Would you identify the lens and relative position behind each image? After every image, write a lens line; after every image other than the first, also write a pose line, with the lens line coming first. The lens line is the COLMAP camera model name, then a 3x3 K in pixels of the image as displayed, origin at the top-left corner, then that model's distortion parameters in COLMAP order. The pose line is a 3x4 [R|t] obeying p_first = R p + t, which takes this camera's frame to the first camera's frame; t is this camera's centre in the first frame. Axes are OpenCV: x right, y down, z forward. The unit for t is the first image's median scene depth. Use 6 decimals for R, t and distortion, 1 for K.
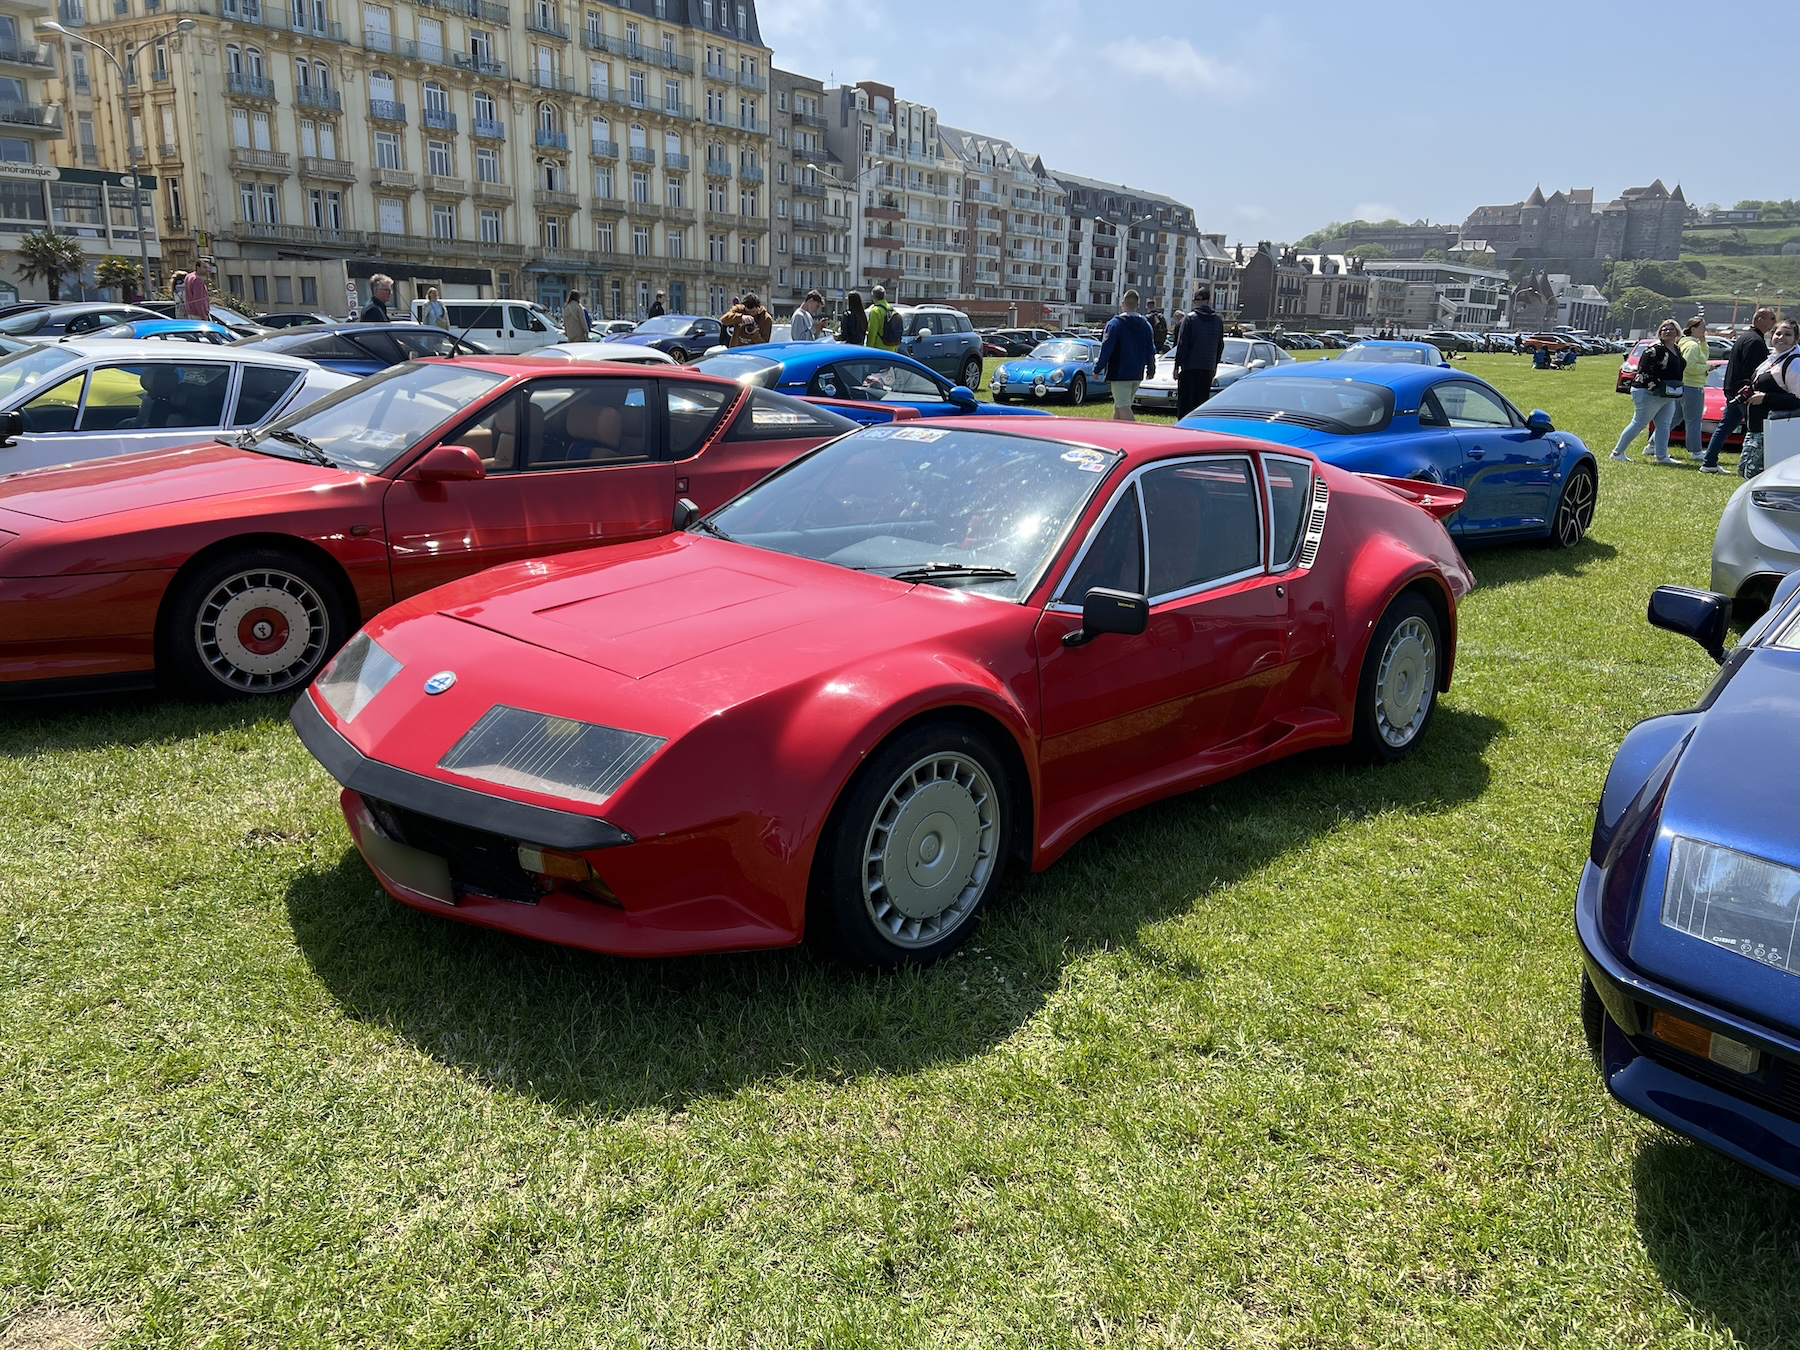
lens RADIAL K [[1373.2, 0, 918.6], [0, 1373.2, 682.0], [0, 0, 1]] dist [0.061095, -0.068073]
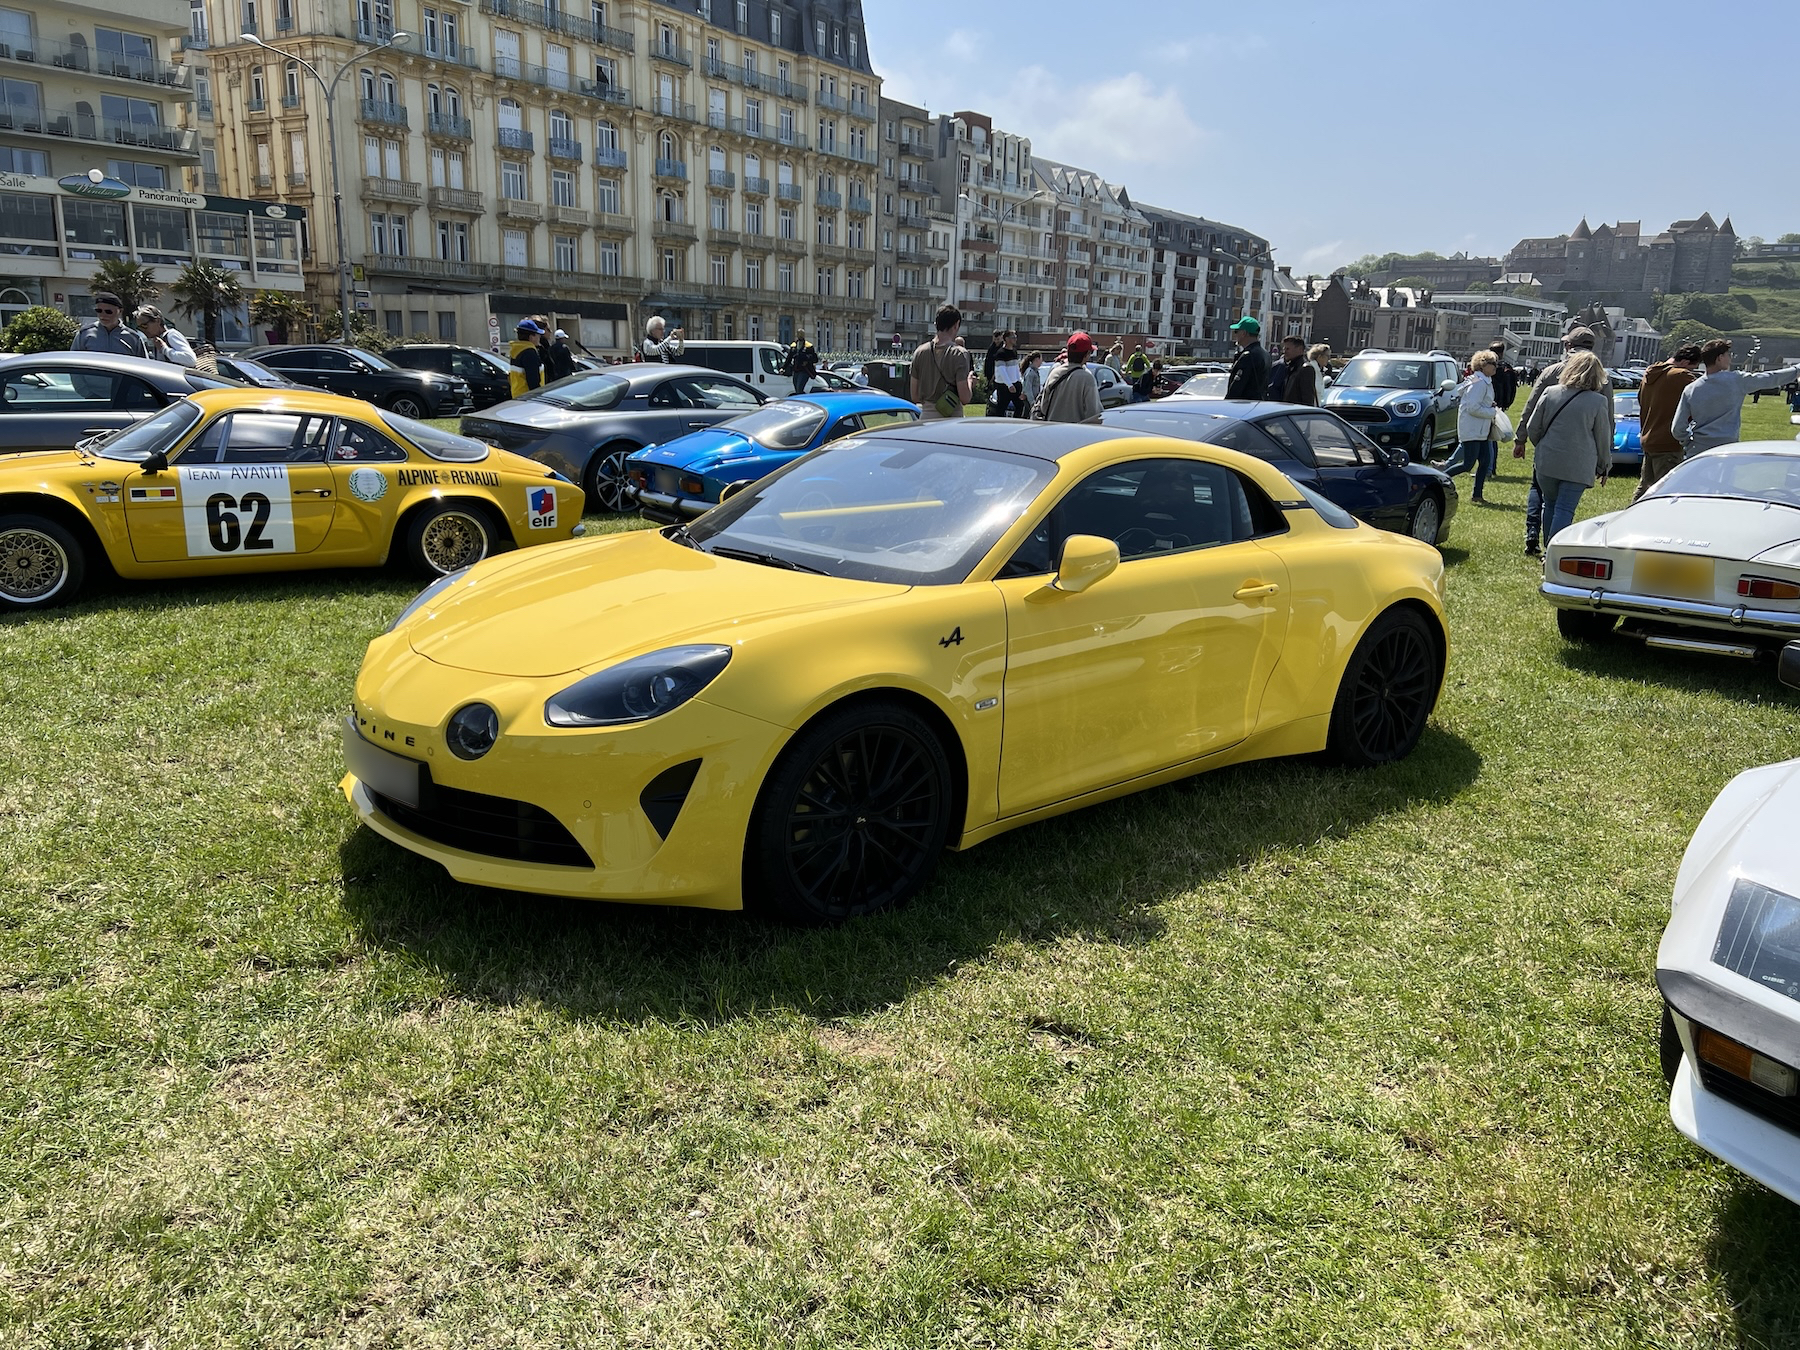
lens RADIAL K [[1373.2, 0, 916.8], [0, 1373.2, 682.1], [0, 0, 1]] dist [0.061095, -0.068073]
pose [[0.999895, 0.005299, -0.013503, -0.072301], [-0.005581, 0.999766, -0.020905, -0.014097], [0.013389, 0.020978, 0.999690, 0.042734]]
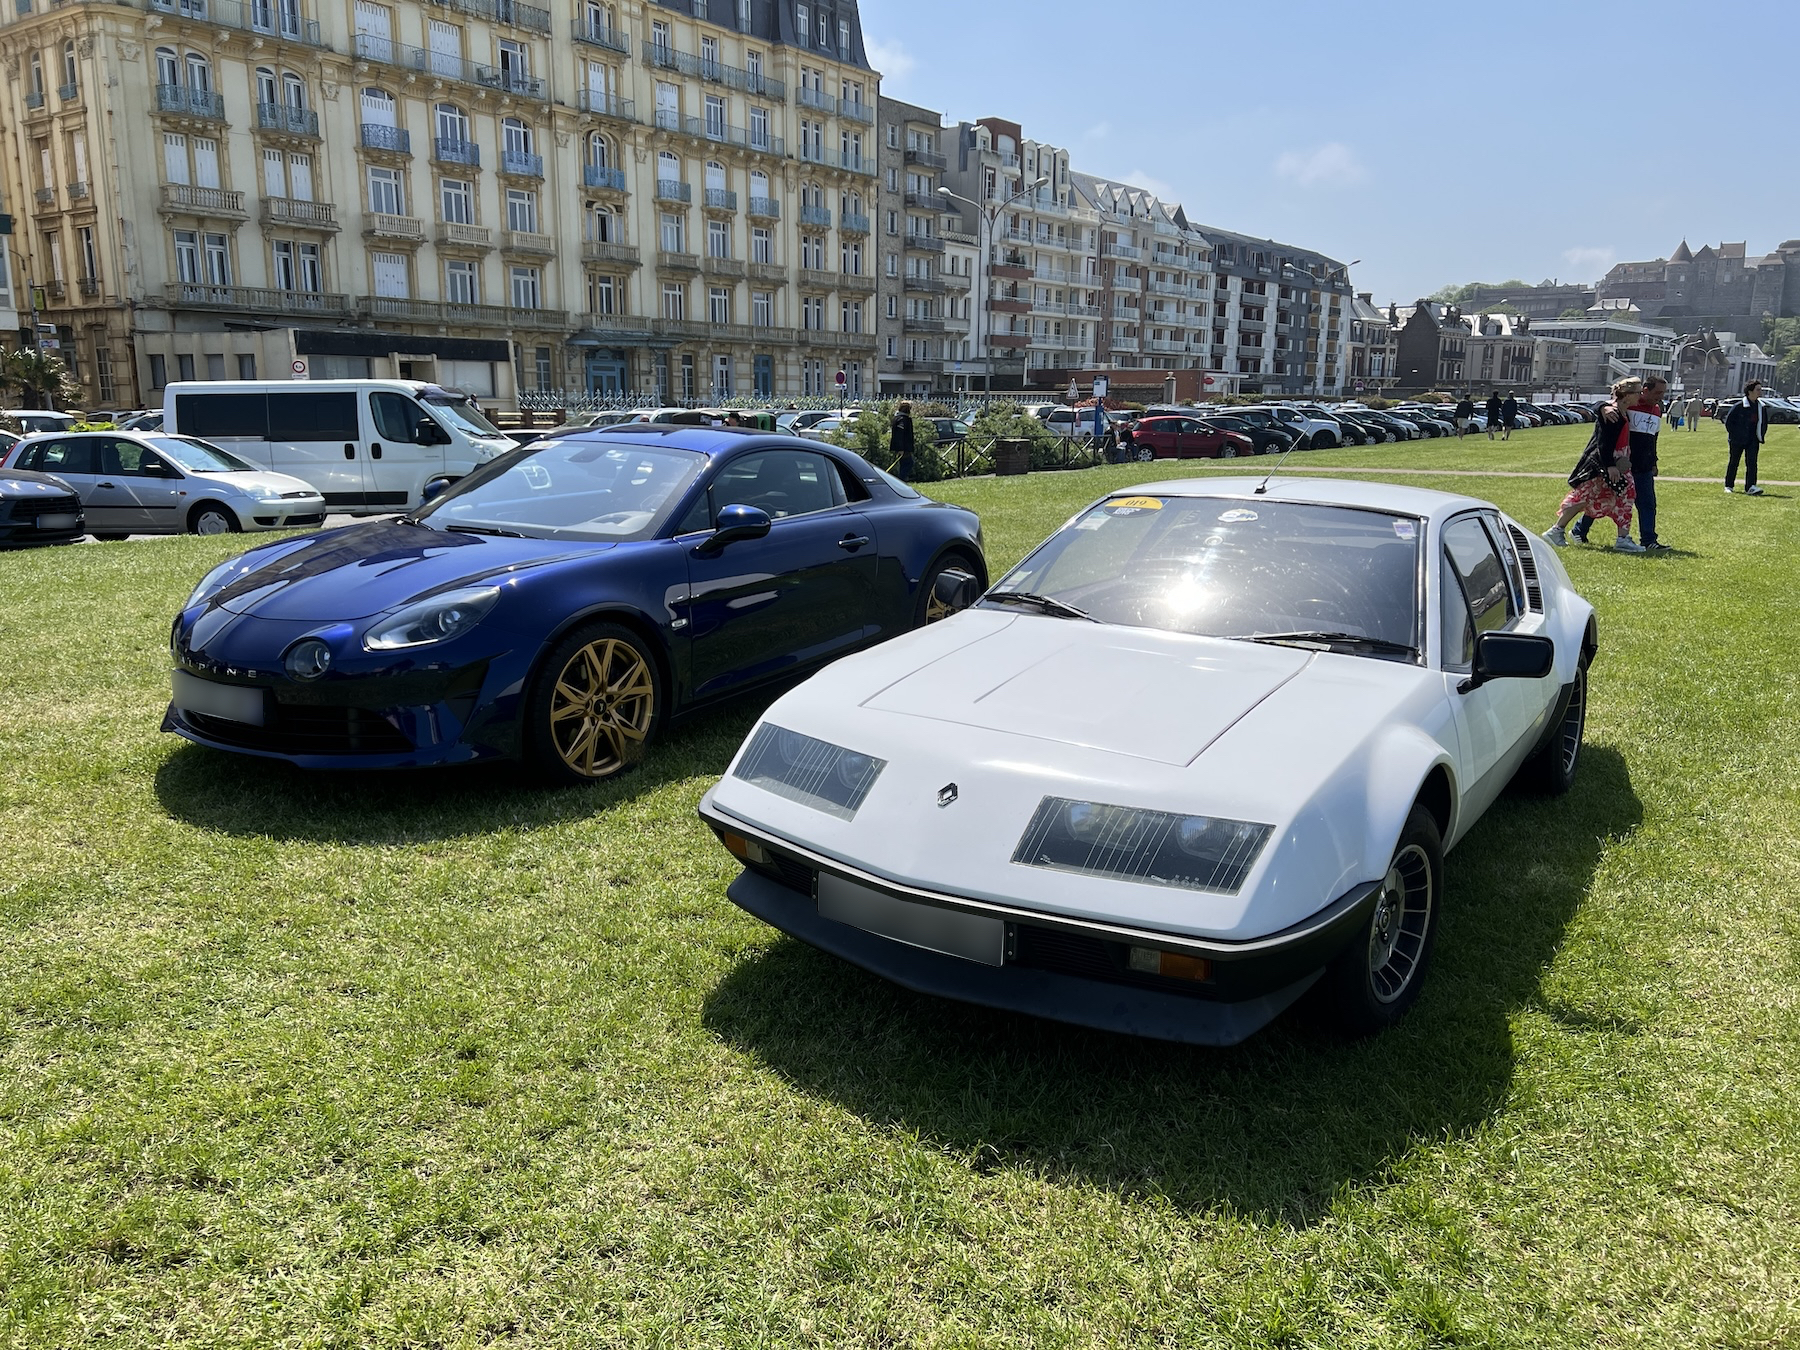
lens RADIAL K [[1373.2, 0, 913.7], [0, 1373.2, 683.7], [0, 0, 1]] dist [0.061095, -0.068073]
pose [[0.997568, -0.003215, -0.069629, -0.033269], [-0.000246, 0.998767, -0.049640, -0.060673], [0.069702, 0.049536, 0.996337, 0.223207]]
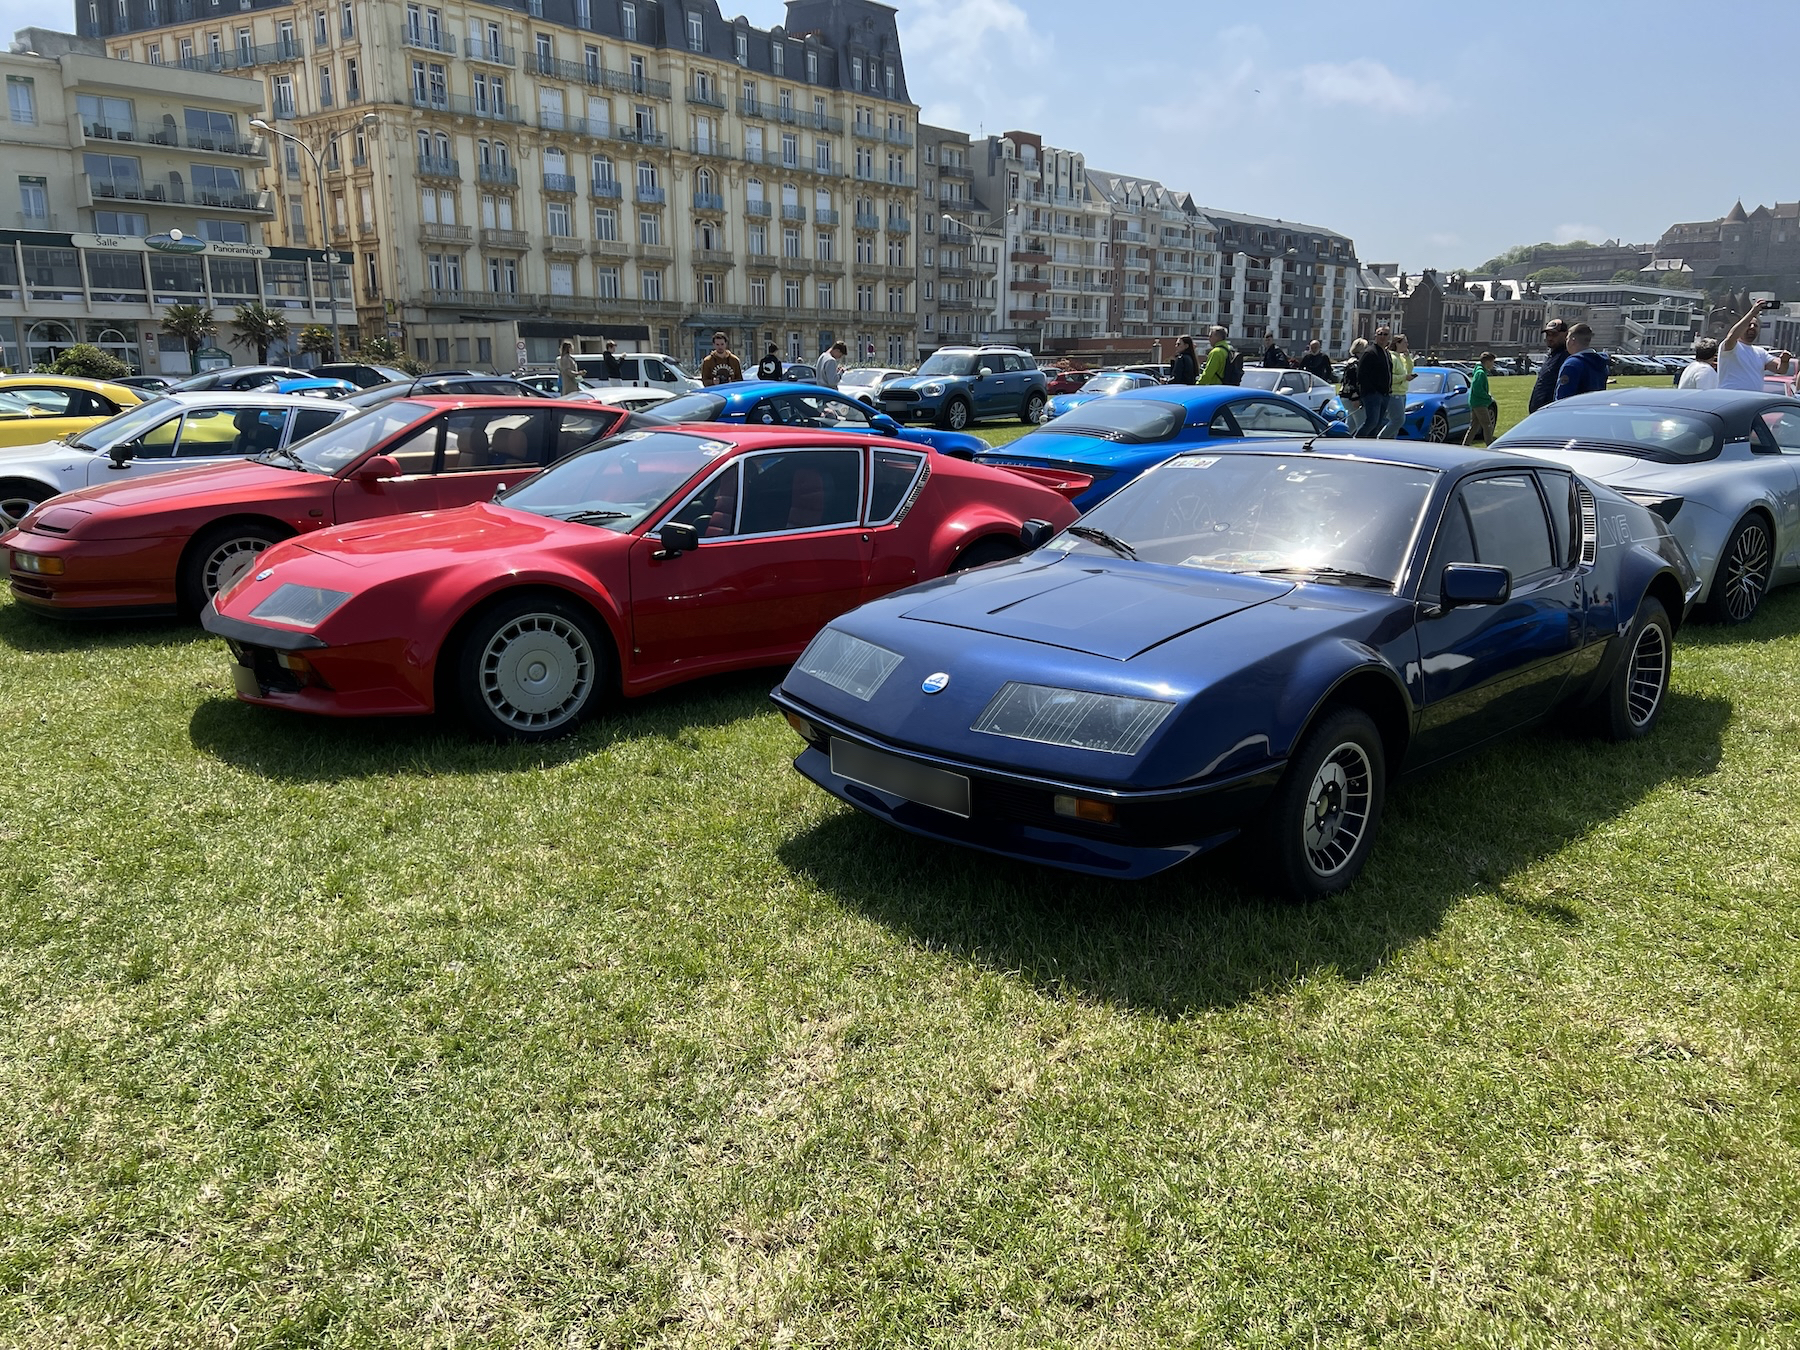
lens RADIAL K [[1373.2, 0, 903.5], [0, 1373.2, 677.3], [0, 0, 1]] dist [0.061095, -0.068073]
pose [[0.991549, 0.001121, -0.129731, 0.019444], [-0.005285, 0.999482, -0.031756, 0.005178], [0.129628, 0.032173, 0.991041, -0.017821]]
